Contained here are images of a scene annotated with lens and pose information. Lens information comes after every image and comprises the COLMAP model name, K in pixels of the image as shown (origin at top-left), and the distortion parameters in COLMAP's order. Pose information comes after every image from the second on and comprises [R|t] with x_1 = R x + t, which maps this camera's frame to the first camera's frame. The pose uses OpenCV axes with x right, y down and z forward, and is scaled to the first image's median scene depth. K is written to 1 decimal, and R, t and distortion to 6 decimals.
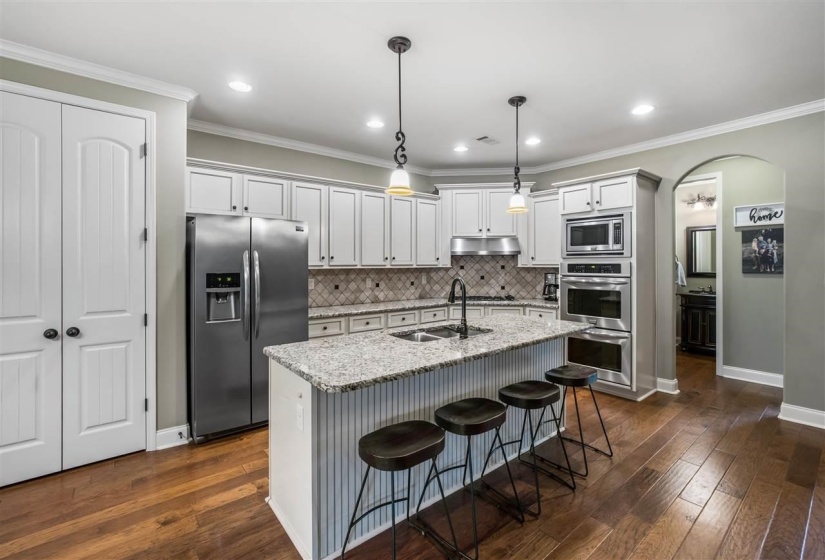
lens RADIAL K [[364.8, 0, 410.8], [0, 364.8, 262.9], [0, 0, 1]] dist [-0.000894, -0.000024]
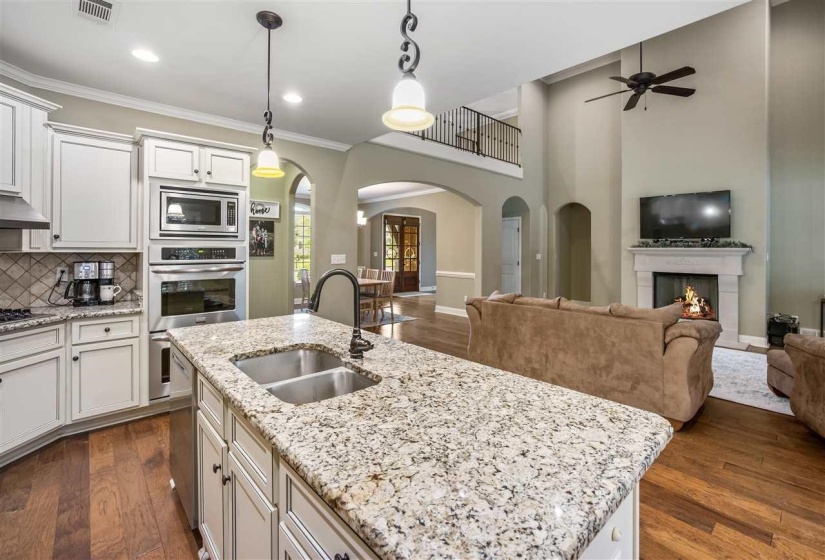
lens RADIAL K [[364.8, 0, 410.8], [0, 364.8, 262.9], [0, 0, 1]] dist [-0.000894, -0.000024]
pose [[-0.049708, -0.037526, 0.998059, -0.322384], [-0.005720, 0.999288, 0.037288, 0.003083], [-0.998747, -0.003855, -0.049887, 0.558877]]
